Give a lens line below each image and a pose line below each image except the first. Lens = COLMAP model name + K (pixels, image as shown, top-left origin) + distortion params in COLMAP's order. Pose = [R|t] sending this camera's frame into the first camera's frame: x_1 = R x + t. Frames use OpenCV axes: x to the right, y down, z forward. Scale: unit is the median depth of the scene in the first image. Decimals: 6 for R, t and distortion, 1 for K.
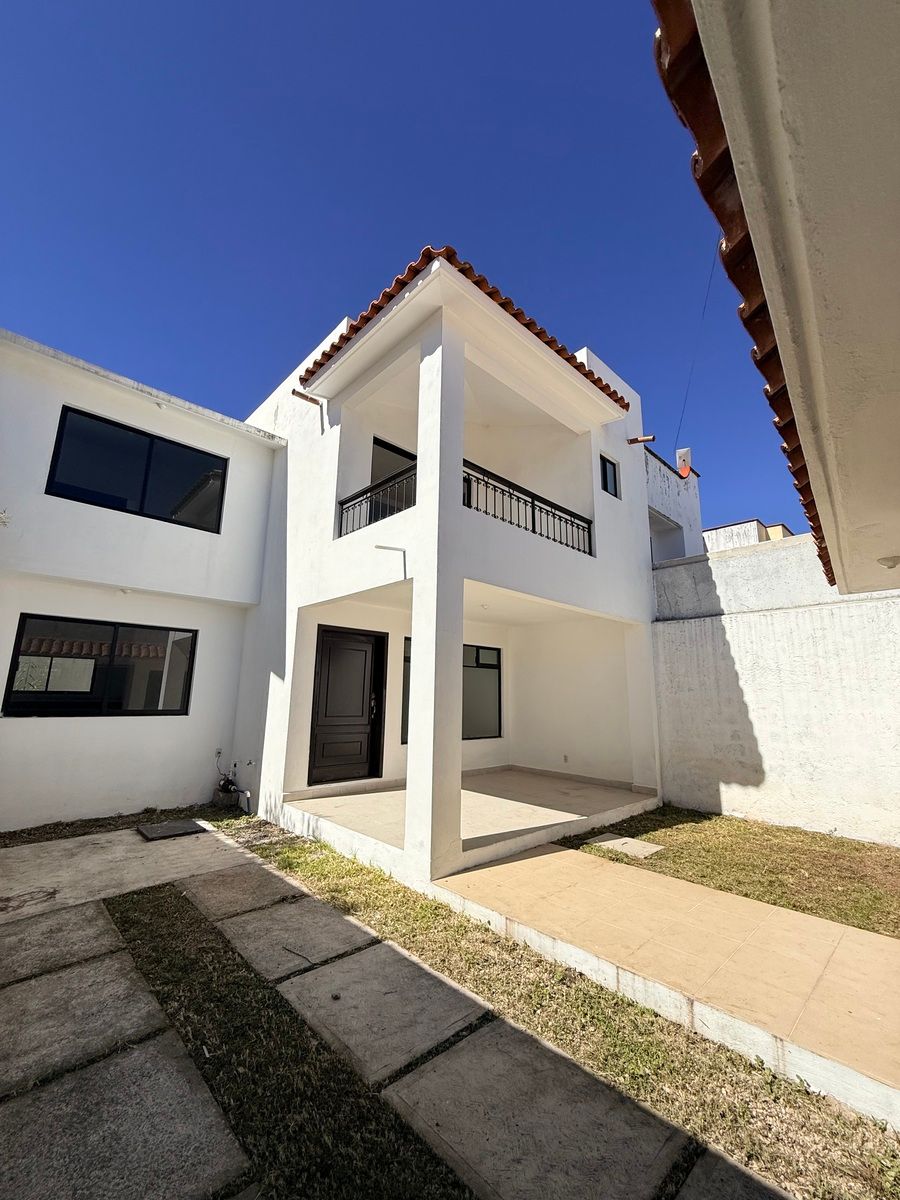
lens RADIAL K [[478.8, 0, 448.9], [0, 478.8, 598.6], [0, 0, 1]] dist [-0.000337, 0.000408]
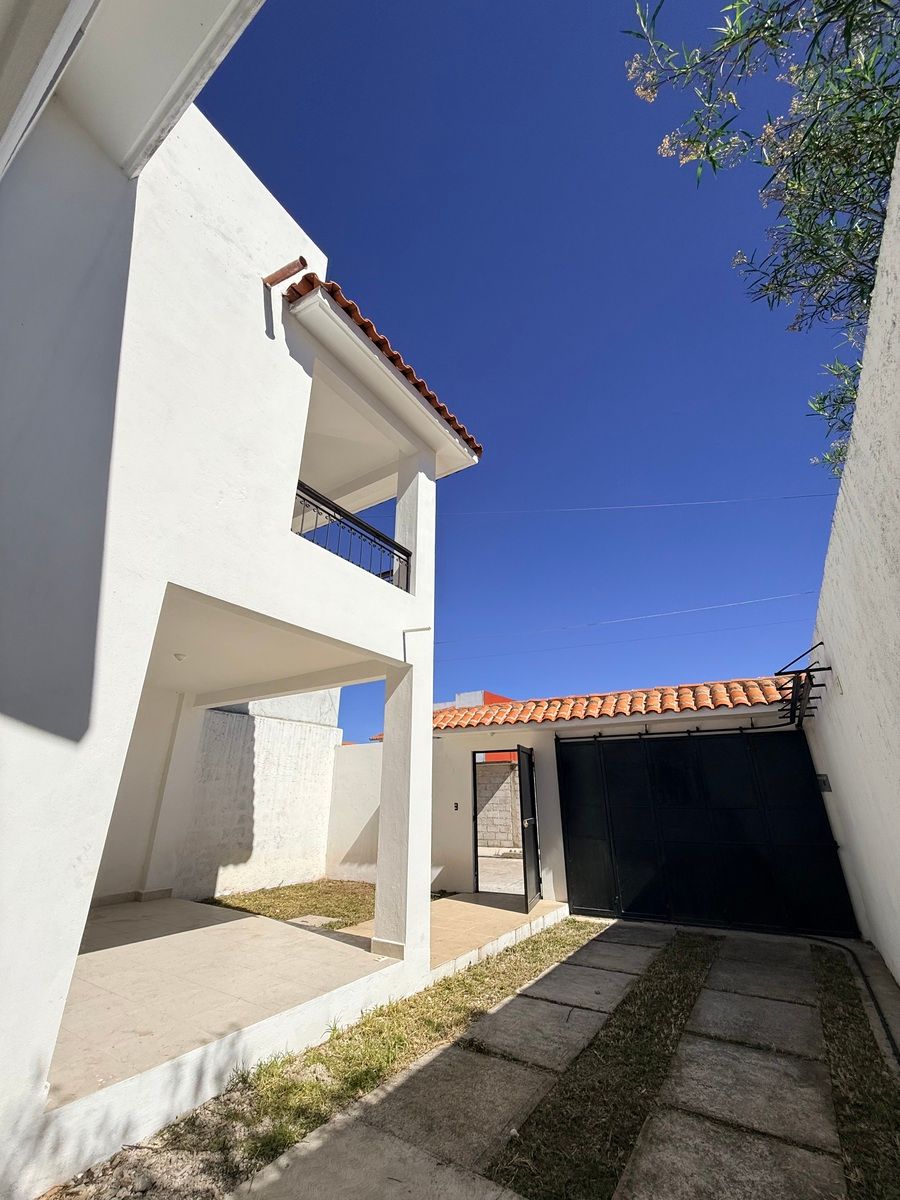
lens RADIAL K [[478.8, 0, 451.2], [0, 478.8, 603.2], [0, 0, 1]] dist [-0.000081, 0.000376]
pose [[-0.228139, 0.344988, 0.910459, -1.109921], [-0.195758, 0.899770, -0.389990, 0.228005], [-0.953746, -0.267201, -0.137739, 1.131658]]
